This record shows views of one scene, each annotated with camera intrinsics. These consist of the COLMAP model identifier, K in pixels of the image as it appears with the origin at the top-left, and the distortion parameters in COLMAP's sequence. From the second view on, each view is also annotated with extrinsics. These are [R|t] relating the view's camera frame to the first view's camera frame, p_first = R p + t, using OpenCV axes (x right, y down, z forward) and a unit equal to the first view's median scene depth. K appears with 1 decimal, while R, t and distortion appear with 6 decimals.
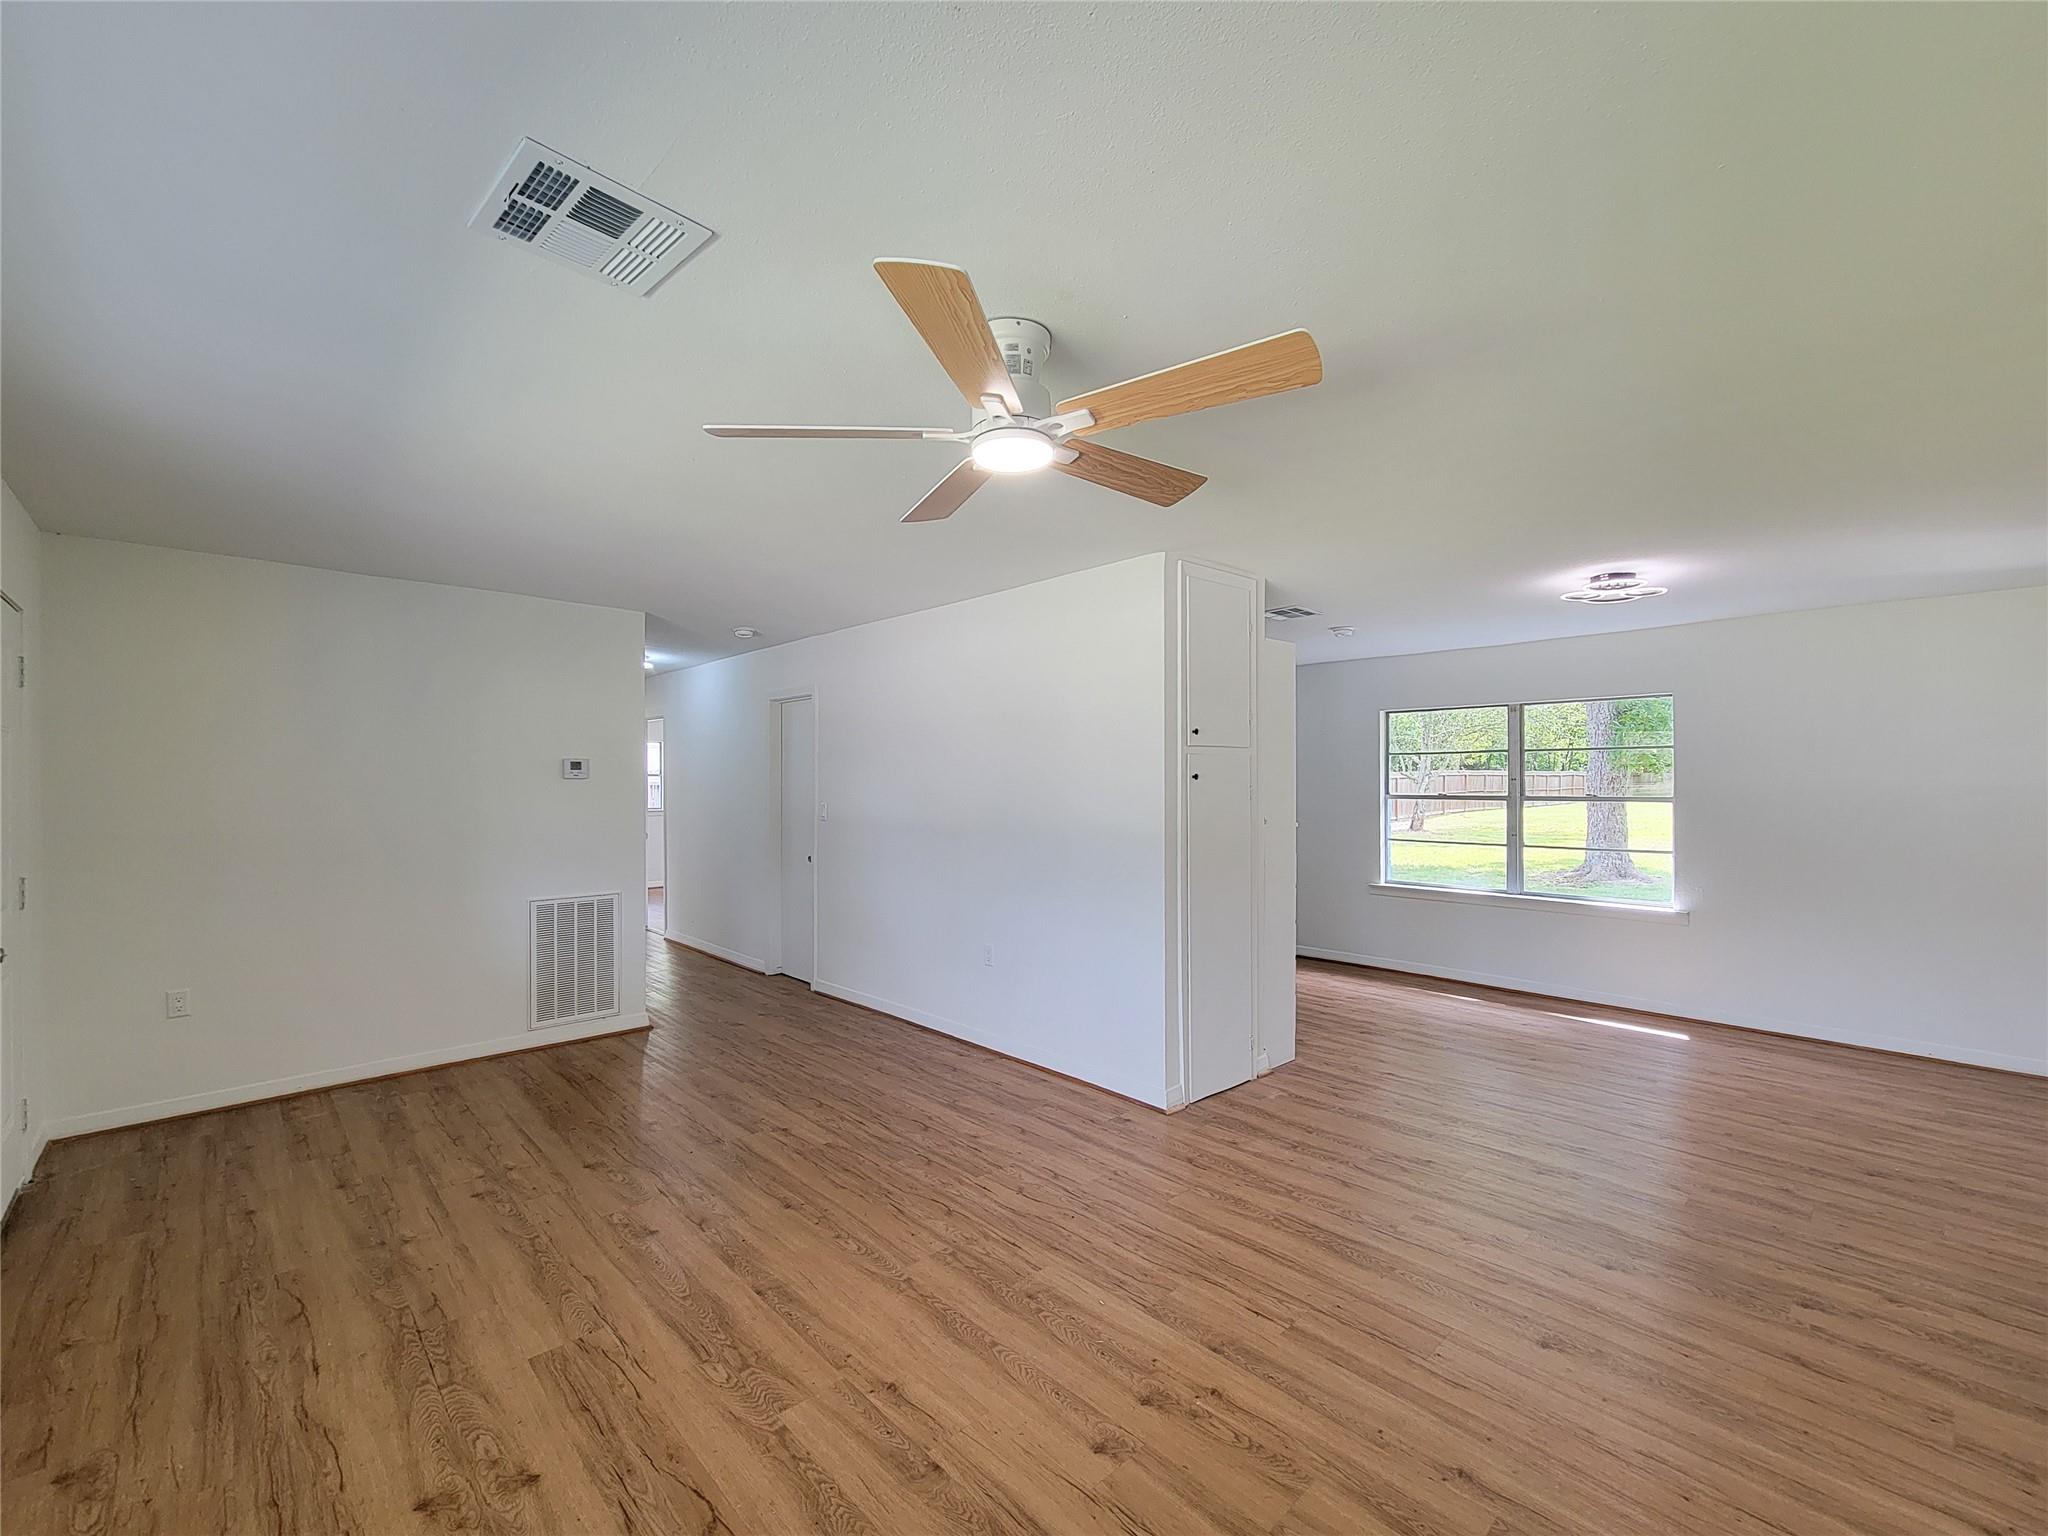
lens RADIAL K [[849.1, 0, 1024.6], [0, 849.1, 780.6], [0, 0, 1]] dist [-0.001147, -0.000626]
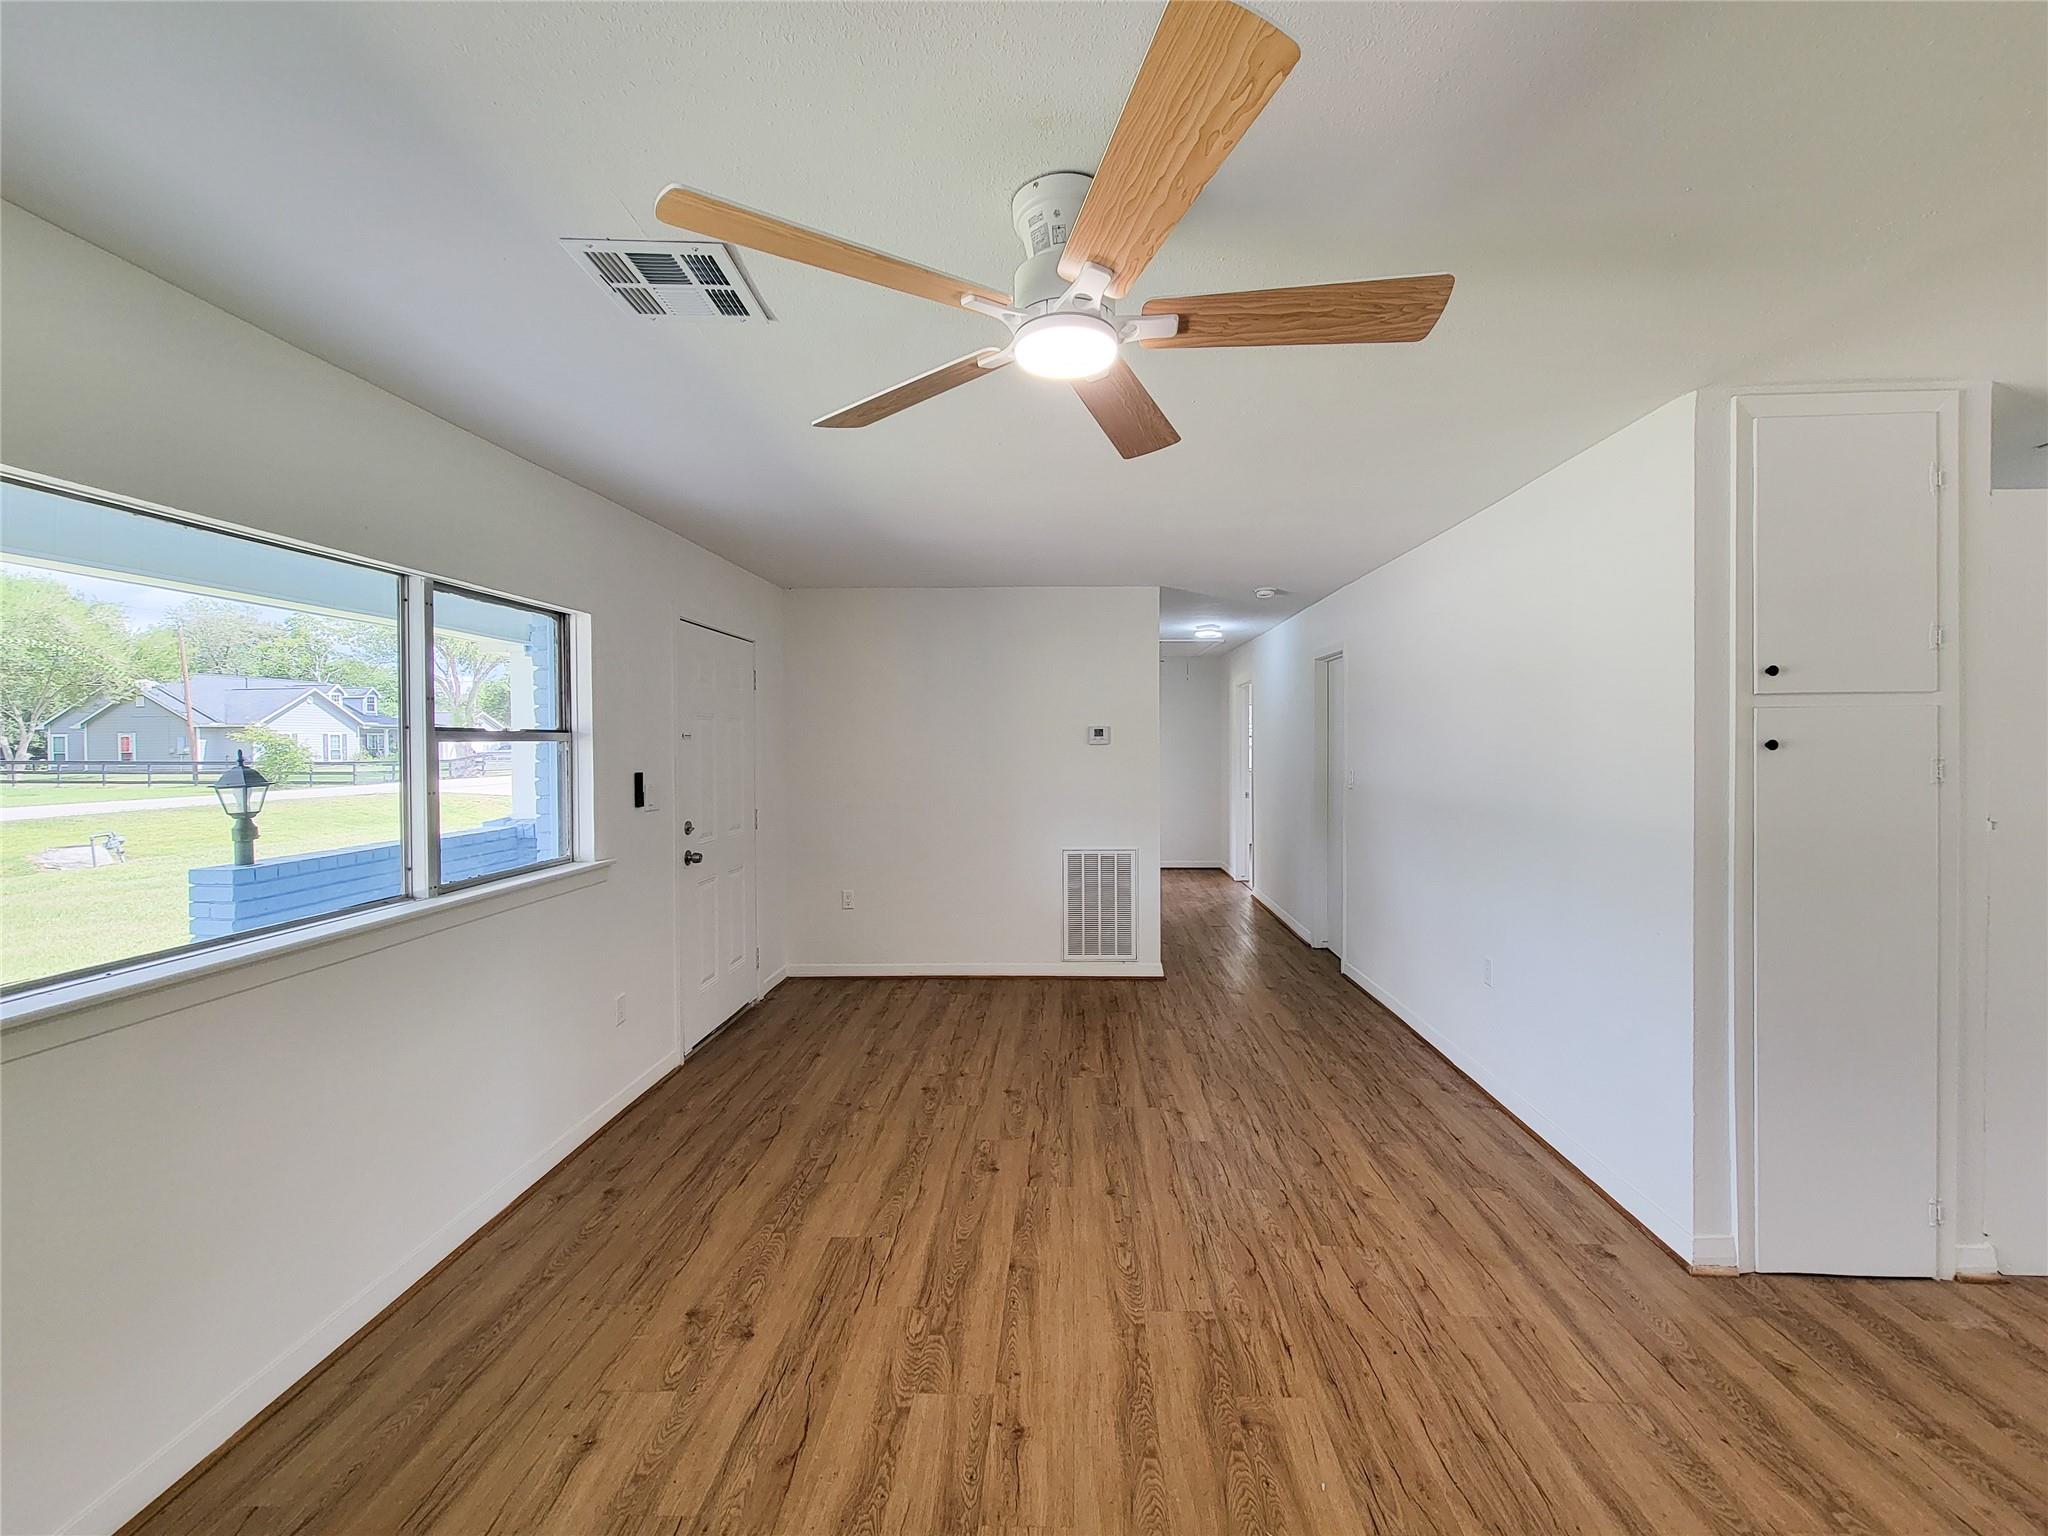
lens RADIAL K [[844.7, 0, 1058.6], [0, 844.7, 745.6], [0, 0, 1]] dist [0.011435, -0.006564]
pose [[0.715785, 0.002041, -0.698318, 0.266688], [0.003176, 0.999976, 0.006178, -0.008910], [0.698314, -0.006640, 0.715761, 0.209561]]
